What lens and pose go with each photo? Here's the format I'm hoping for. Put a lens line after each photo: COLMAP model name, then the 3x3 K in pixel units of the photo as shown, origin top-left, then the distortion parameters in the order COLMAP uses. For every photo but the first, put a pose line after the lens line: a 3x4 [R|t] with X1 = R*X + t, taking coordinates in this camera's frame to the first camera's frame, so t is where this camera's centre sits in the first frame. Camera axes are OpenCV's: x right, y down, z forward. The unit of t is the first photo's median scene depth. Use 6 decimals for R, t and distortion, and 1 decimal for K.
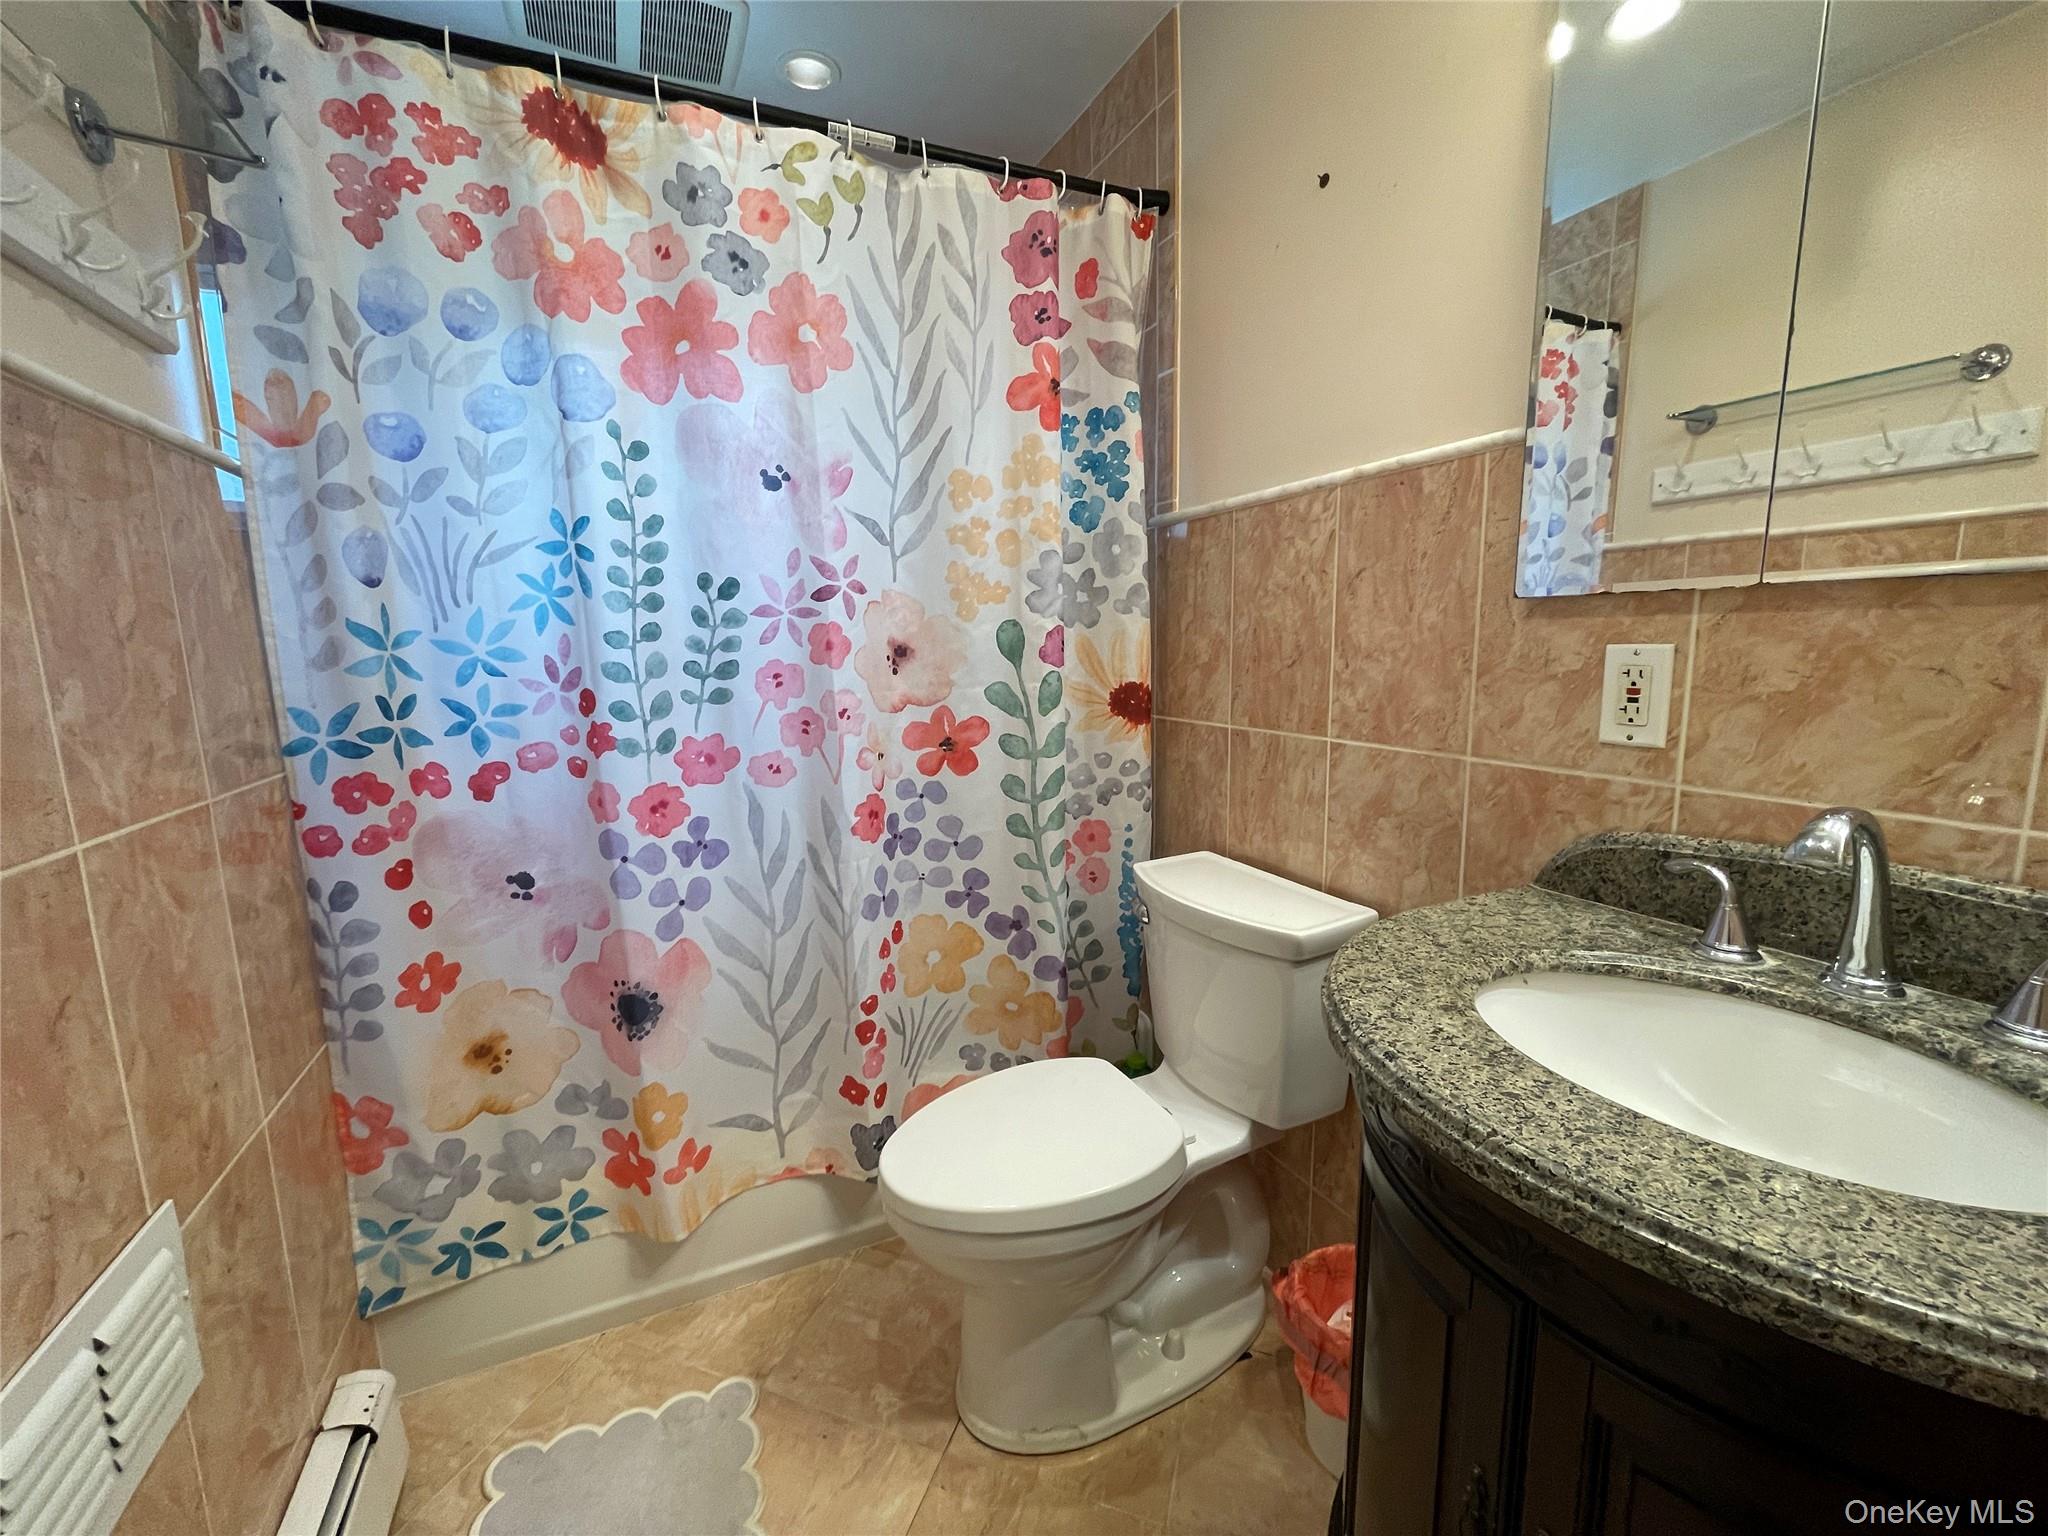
lens RADIAL K [[824.8, 0, 1026.6], [0, 824.8, 767.1], [0, 0, 1]] dist [-0.003124, -0.000558]
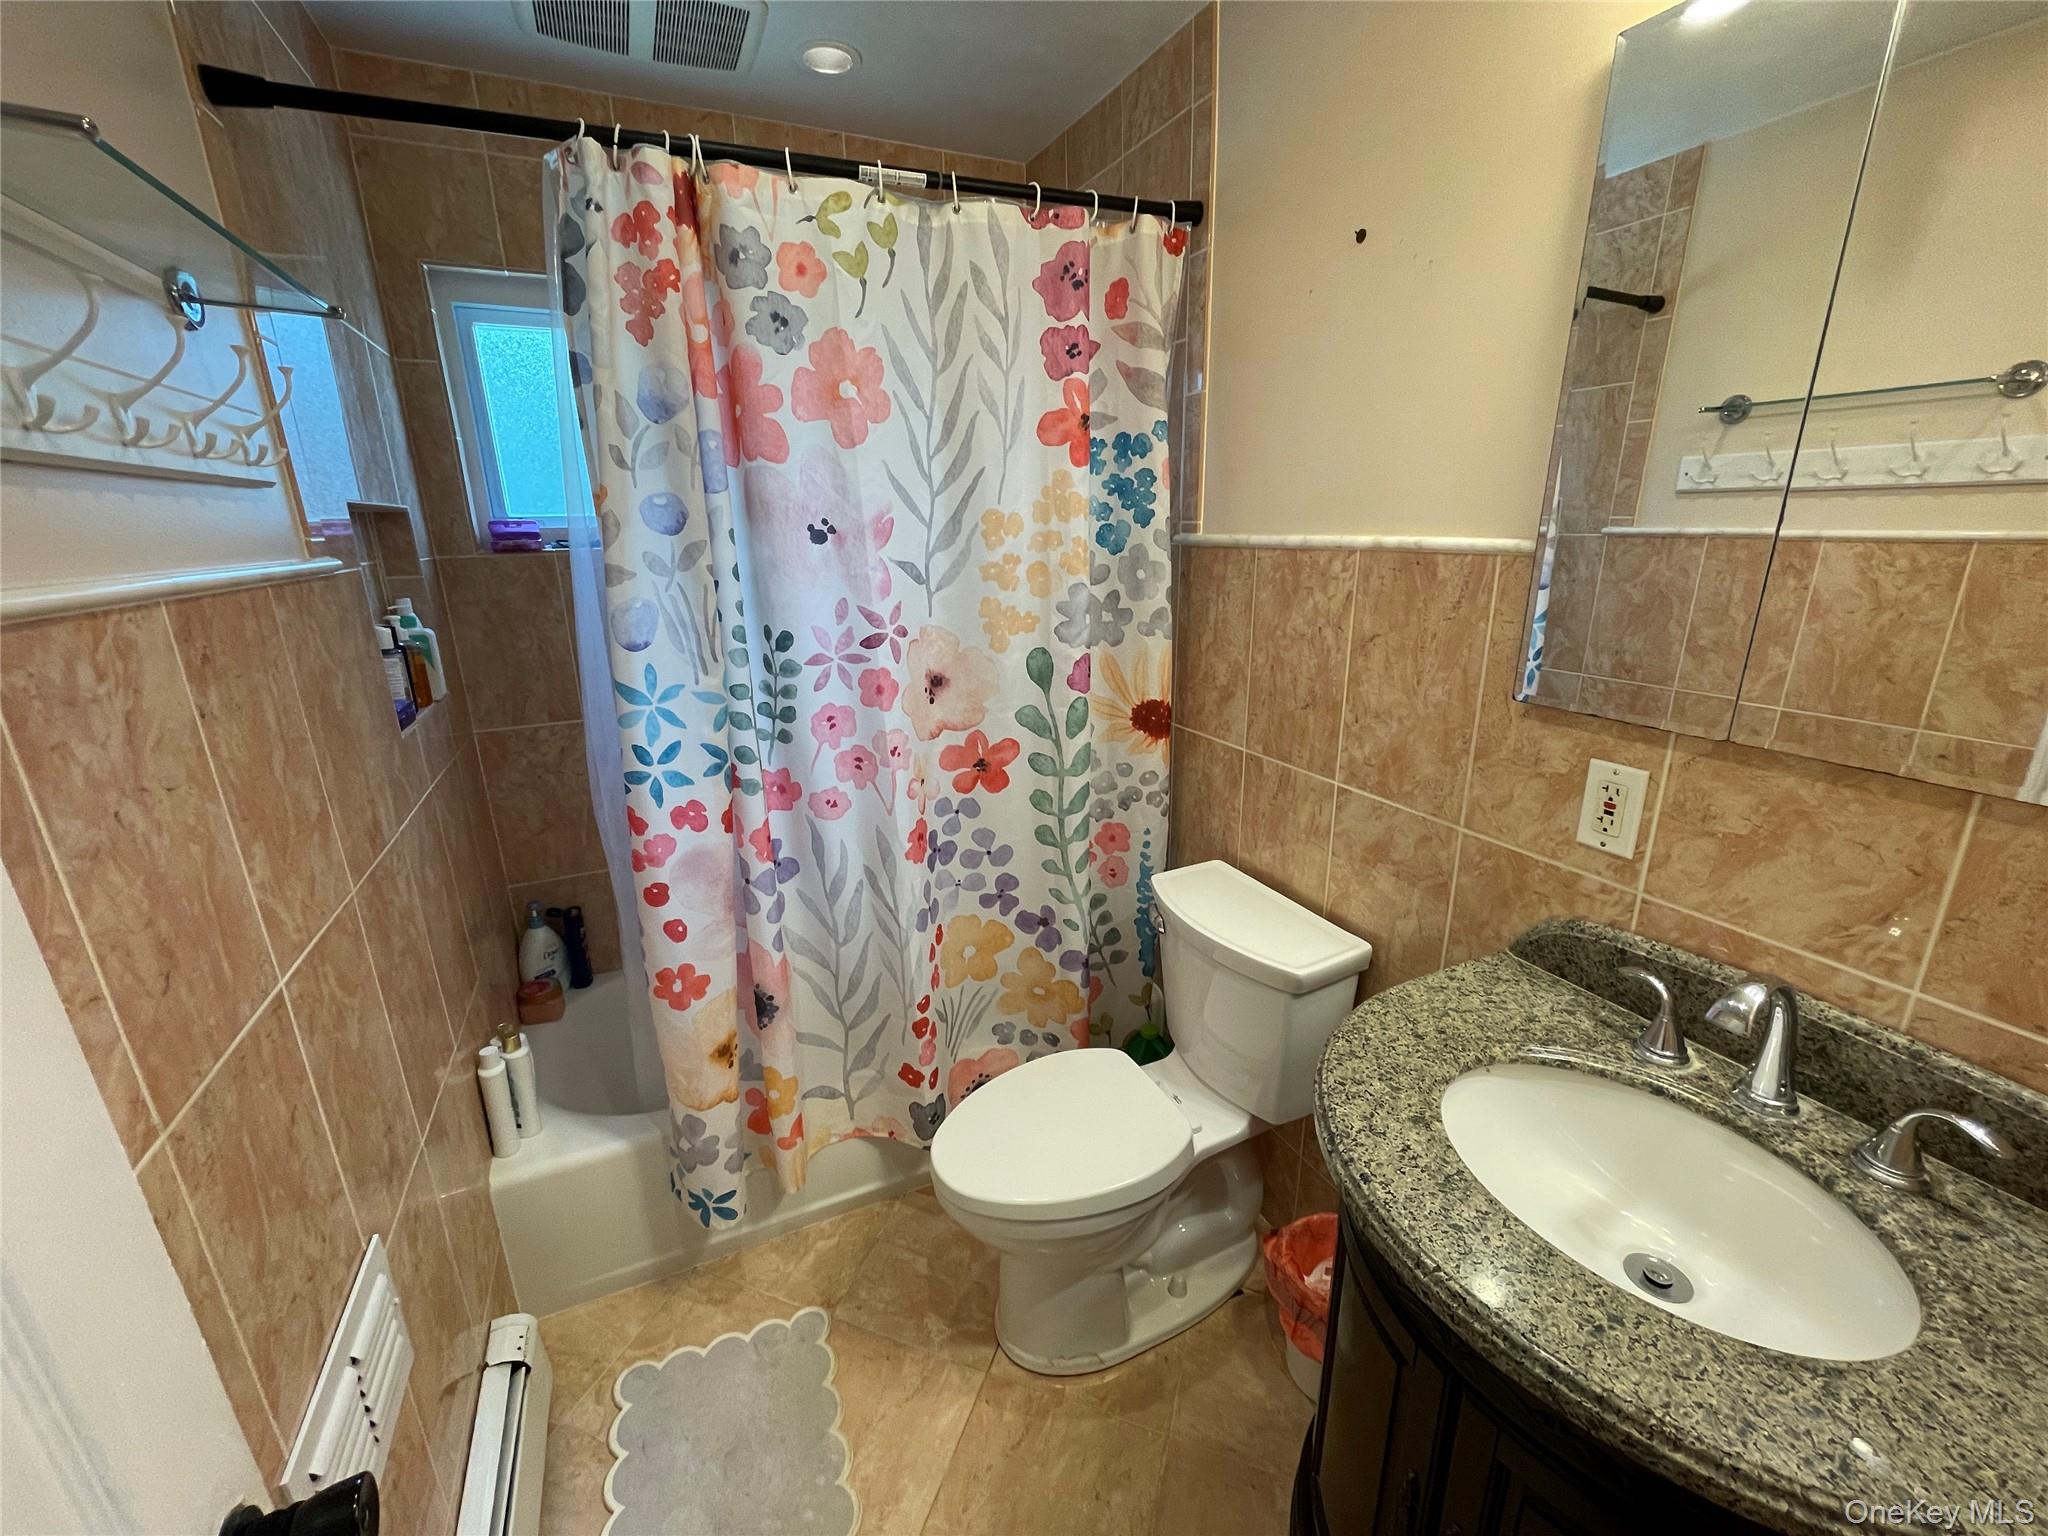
lens RADIAL K [[824.8, 0, 1025.3], [0, 824.8, 765.5], [0, 0, 1]] dist [-0.003124, -0.000558]
pose [[0.999912, 0.003162, -0.012859, -0.029837], [-0.001379, 0.990654, 0.136390, -0.215484], [0.013170, -0.136360, 0.990572, -0.079129]]
